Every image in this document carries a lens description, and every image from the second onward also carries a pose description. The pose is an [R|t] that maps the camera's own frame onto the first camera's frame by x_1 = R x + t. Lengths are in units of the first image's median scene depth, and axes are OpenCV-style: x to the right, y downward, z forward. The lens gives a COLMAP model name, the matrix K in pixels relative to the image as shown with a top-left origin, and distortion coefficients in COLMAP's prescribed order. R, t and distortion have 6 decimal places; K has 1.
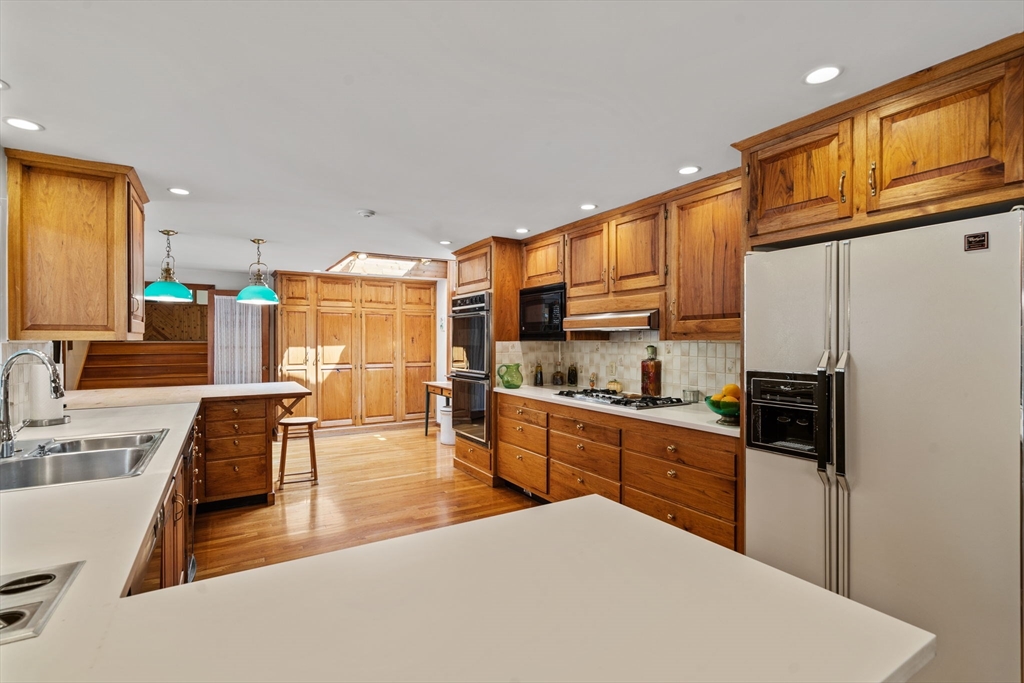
lens RADIAL K [[472.3, 0, 506.5], [0, 472.3, 342.7], [0, 0, 1]] dist [0.000325, -0.000171]
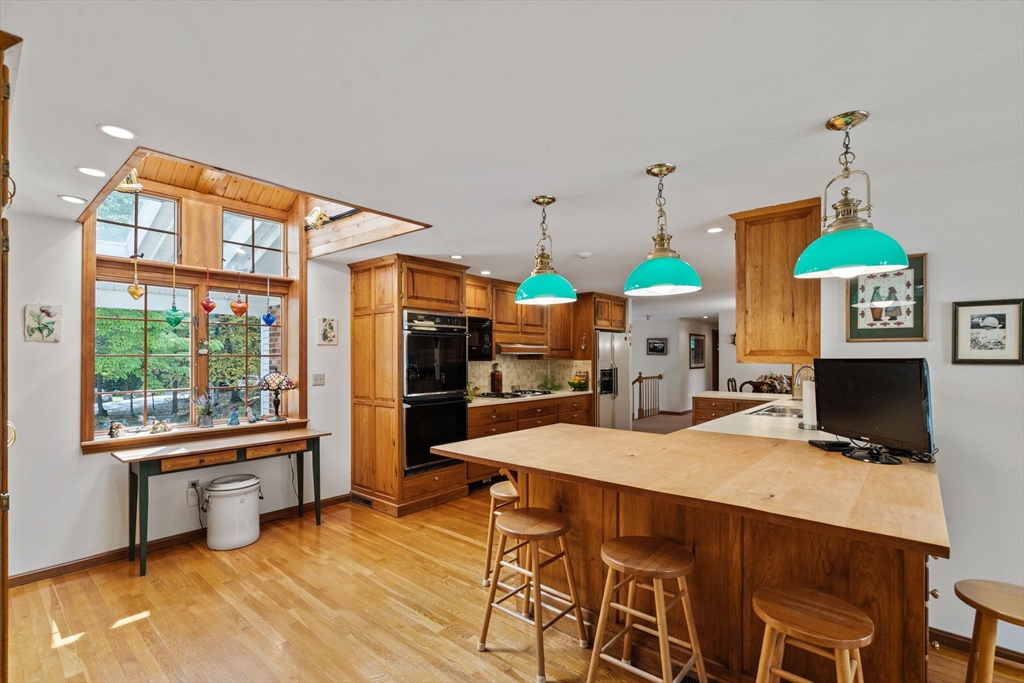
lens RADIAL K [[472.3, 0, 513.3], [0, 472.3, 350.7], [0, 0, 1]] dist [0.000325, -0.000171]
pose [[-0.317094, 0.009801, 0.948344, -0.777656], [0.004549, 0.999951, -0.008814, -0.013270], [-0.948383, 0.001519, -0.317123, 0.878458]]
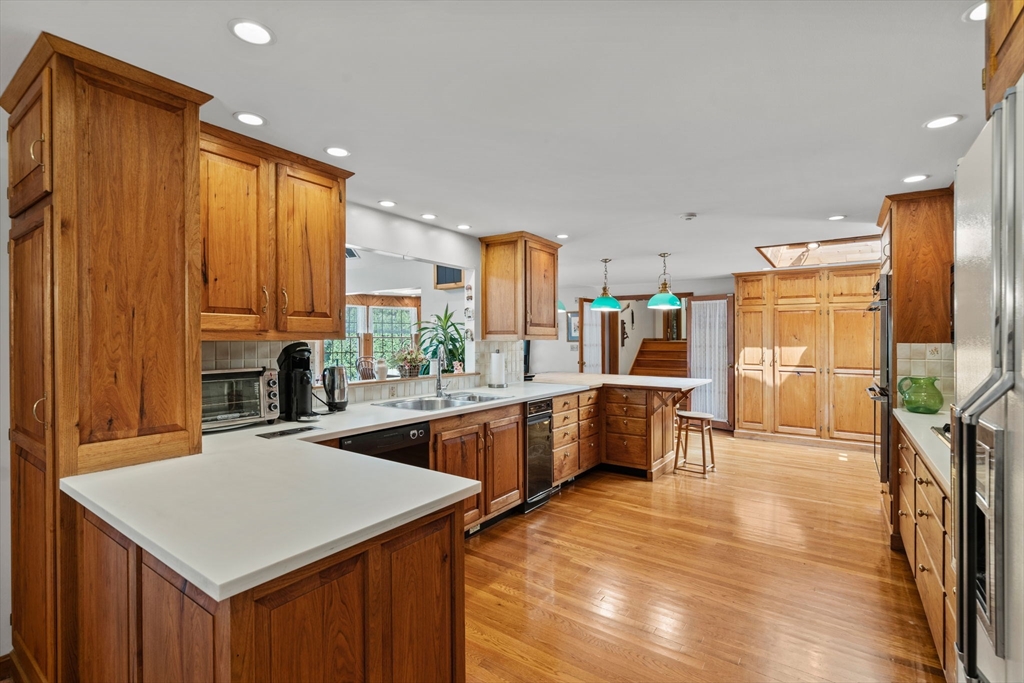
lens RADIAL K [[472.3, 0, 521.0], [0, 472.3, 339.0], [0, 0, 1]] dist [0.000325, -0.000171]
pose [[0.417589, 0.001237, -0.908635, 0.265559], [-0.008208, 0.999963, -0.002411, -0.001589], [0.908599, 0.008465, 0.417584, 0.134890]]
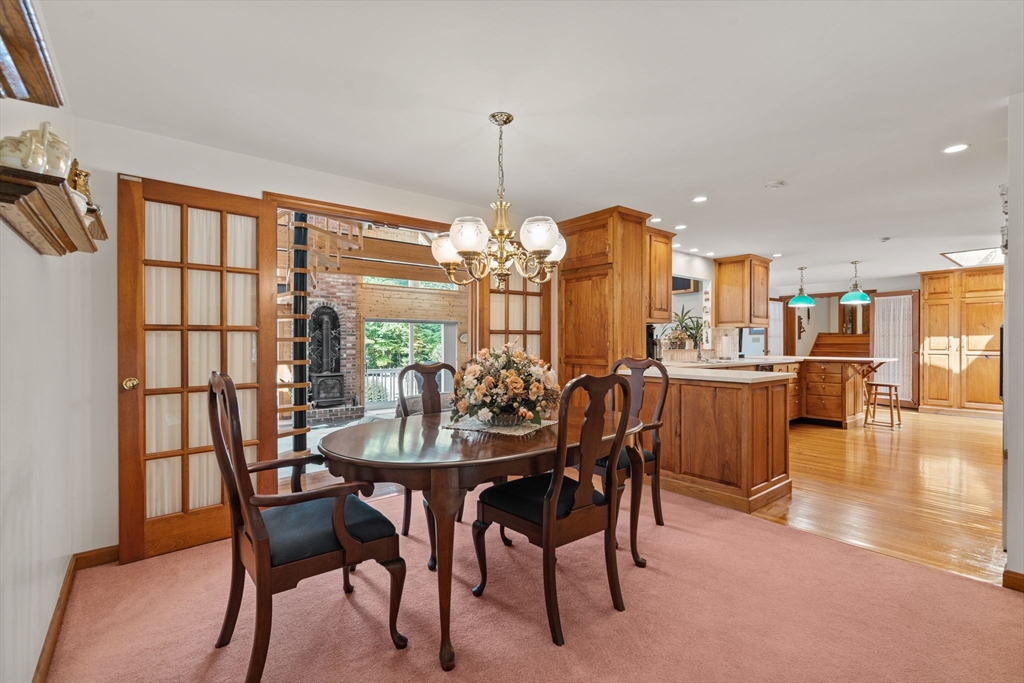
lens RADIAL K [[472.3, 0, 505.3], [0, 472.3, 348.6], [0, 0, 1]] dist [0.000325, -0.000171]
pose [[0.137188, 0.012322, -0.990468, 0.574368], [-0.004984, 0.999919, 0.011749, 0.034924], [0.990533, 0.003325, 0.137238, -0.225360]]
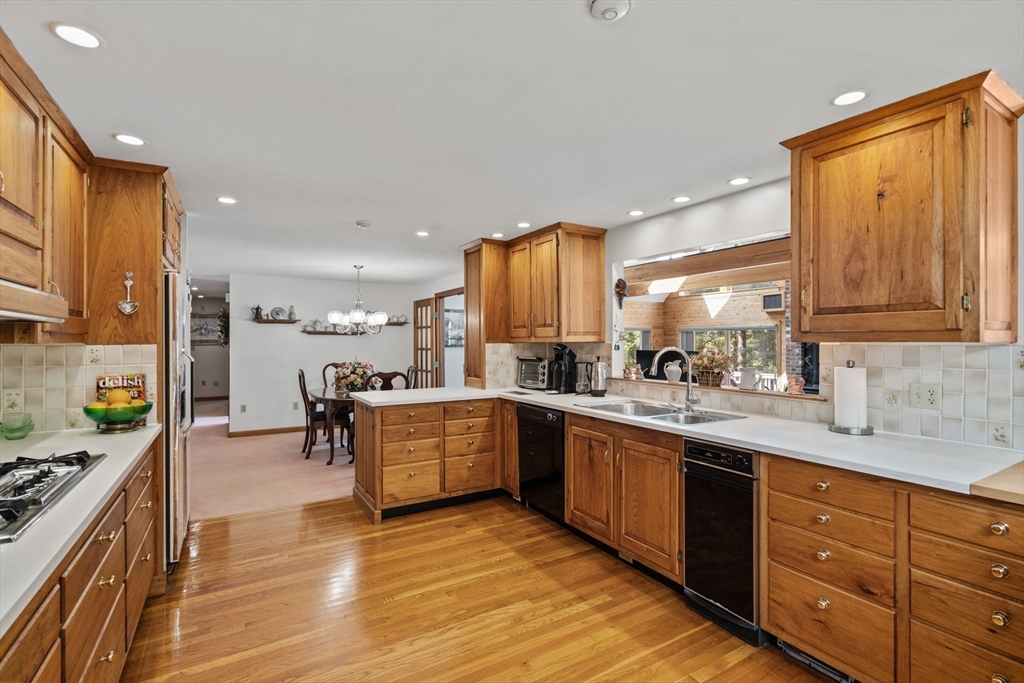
lens RADIAL K [[472.3, 0, 502.7], [0, 472.3, 343.6], [0, 0, 1]] dist [0.000325, -0.000171]
pose [[-0.999894, 0.001982, 0.014447, -0.124163], [0.002141, 0.999937, 0.011010, -0.004936], [-0.014425, 0.011040, -0.999835, 0.773924]]
